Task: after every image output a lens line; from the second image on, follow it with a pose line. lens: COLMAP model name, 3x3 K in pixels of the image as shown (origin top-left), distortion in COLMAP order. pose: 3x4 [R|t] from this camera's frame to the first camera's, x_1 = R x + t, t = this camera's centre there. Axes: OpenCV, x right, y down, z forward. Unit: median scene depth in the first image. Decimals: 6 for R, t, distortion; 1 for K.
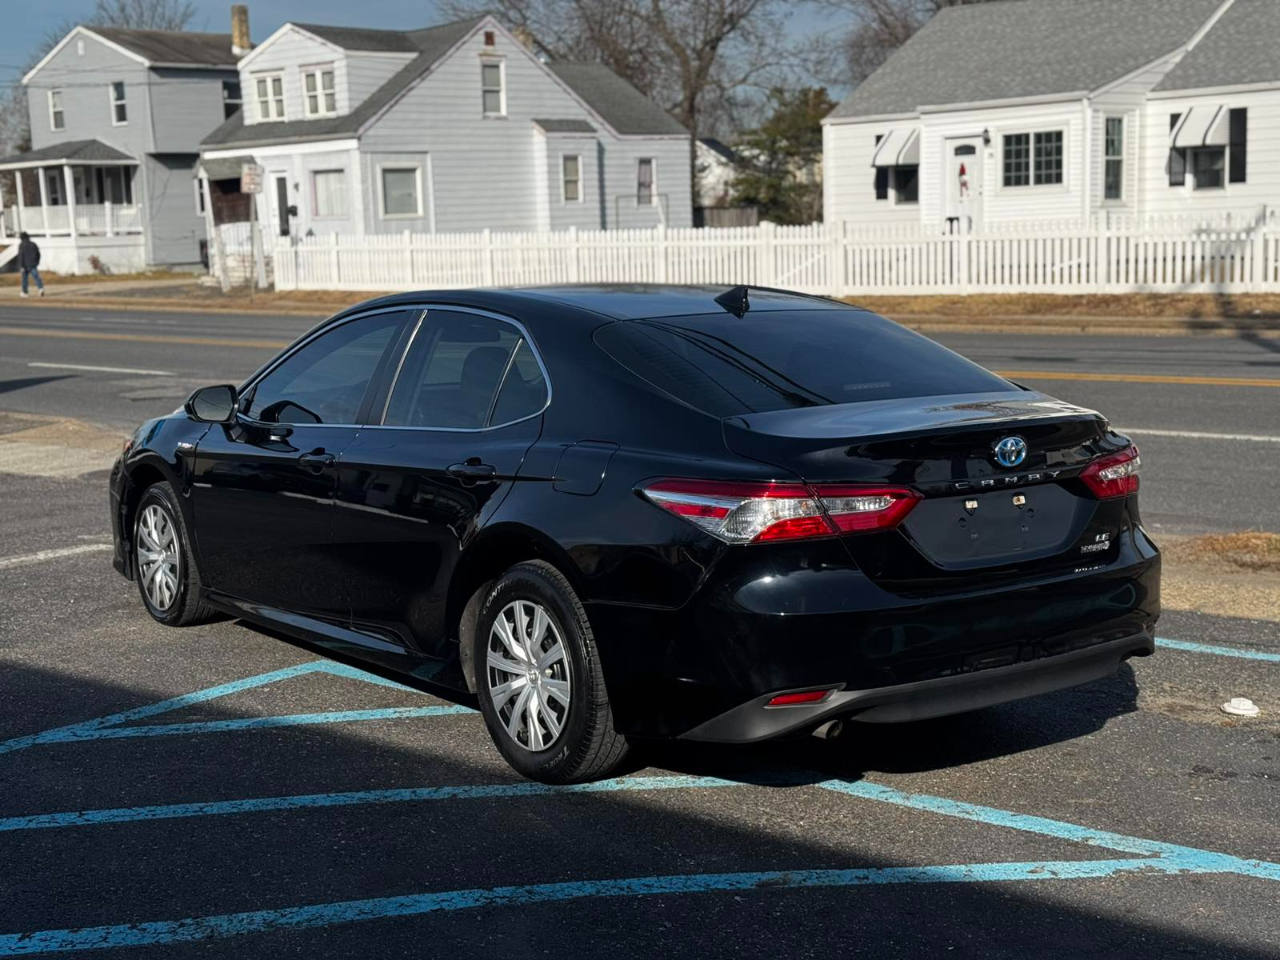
lens RADIAL K [[1787.0, 0, 636.2], [0, 1787.0, 482.1], [0, 0, 1]] dist [0.189854, -0.364774]
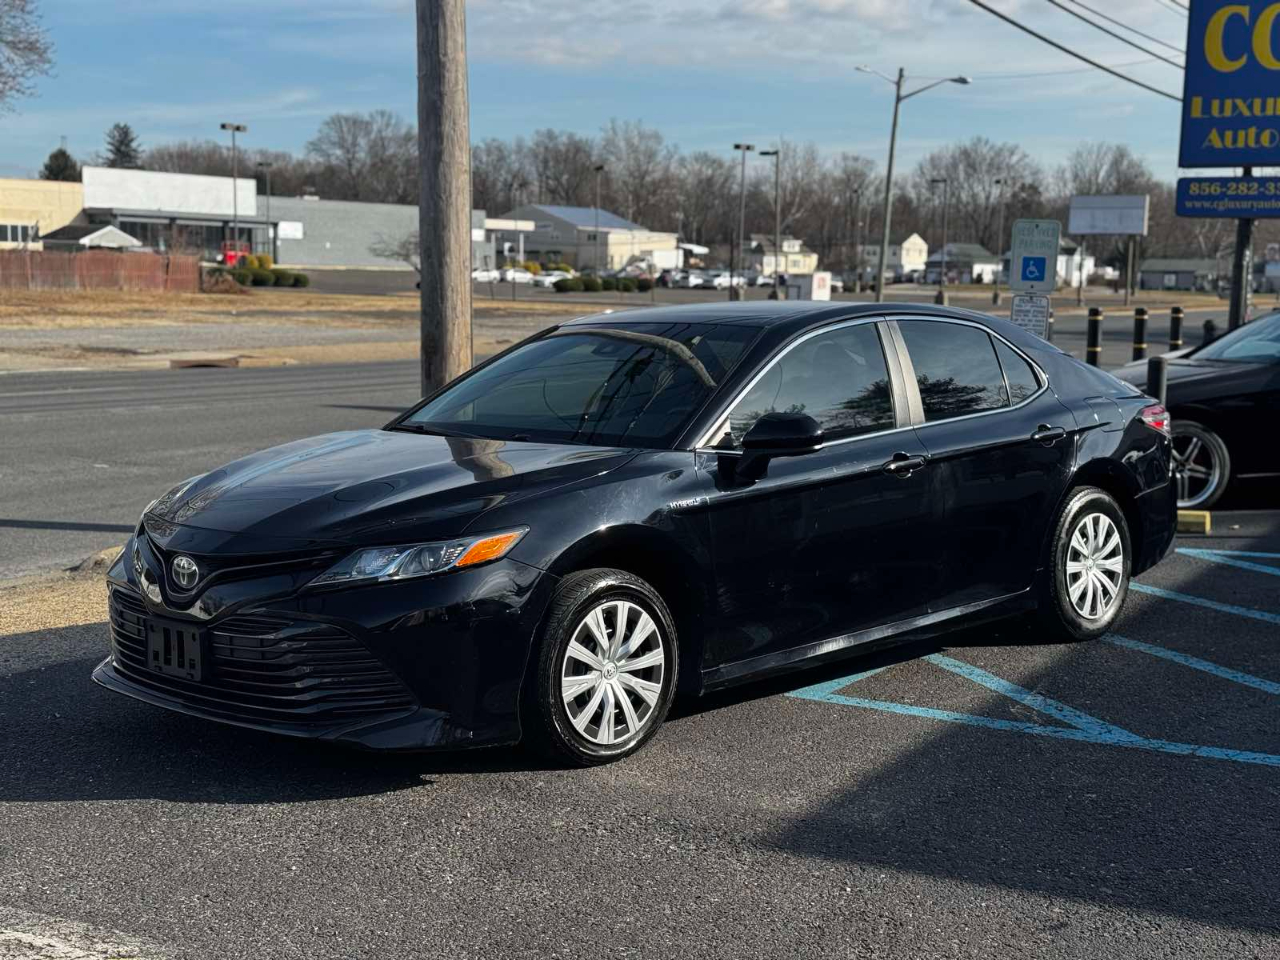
lens RADIAL K [[1787.0, 0, 636.2], [0, 1787.0, 482.1], [0, 0, 1]] dist [0.189854, -0.364774]
pose [[-0.165526, -0.085093, 0.982528, -0.228739], [0.134957, 0.984944, 0.108038, -0.026509], [-0.976928, 0.150482, -0.151550, 0.253547]]
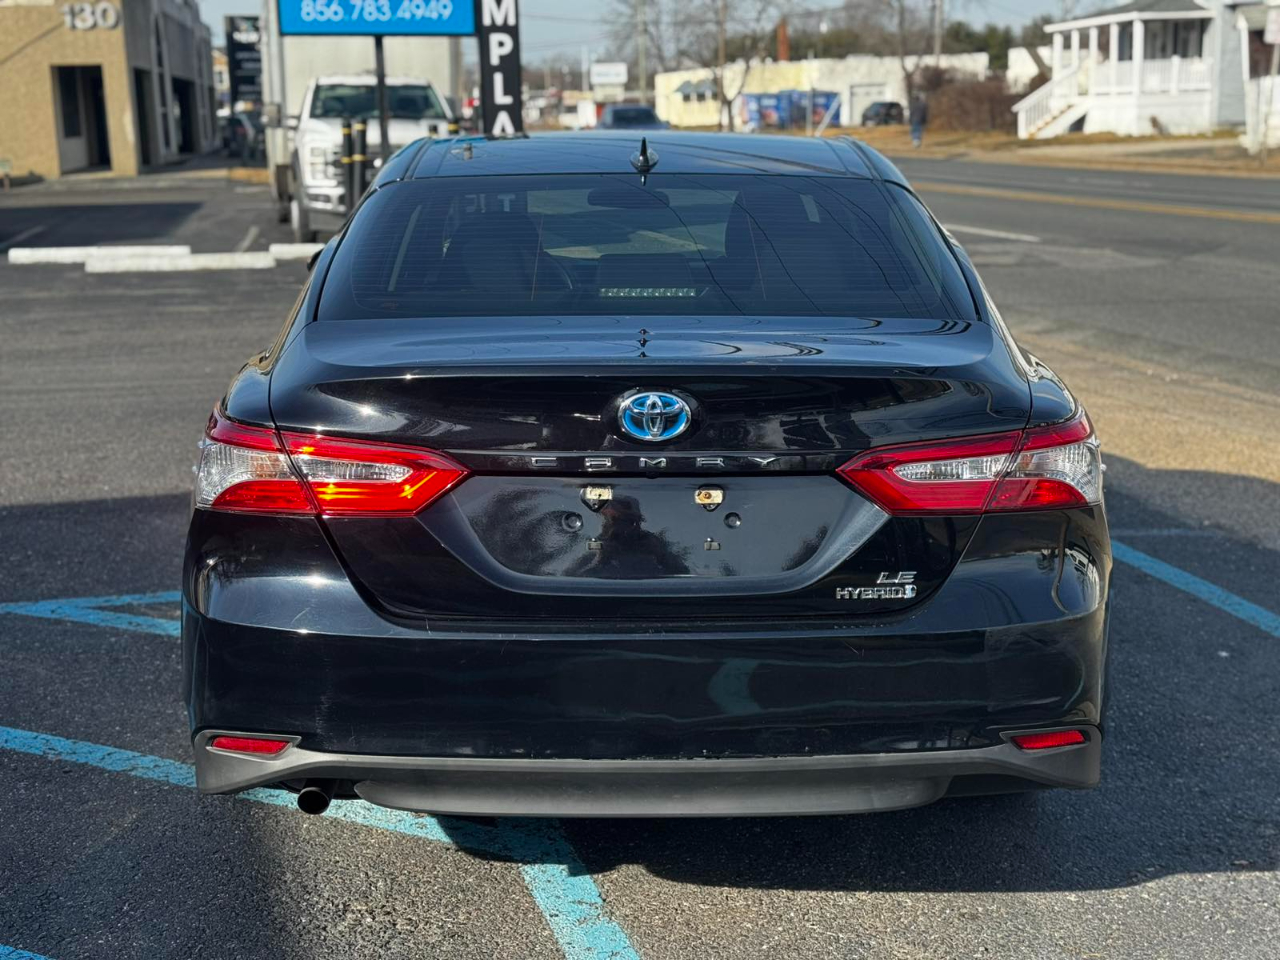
lens RADIAL K [[1787.0, 0, 636.2], [0, 1787.0, 482.1], [0, 0, 1]] dist [0.189854, -0.364774]
pose [[0.813166, 0.130775, -0.567150, 0.082128], [-0.088563, 0.990886, 0.101501, -0.008307], [0.575254, -0.032308, 0.817336, 0.075495]]
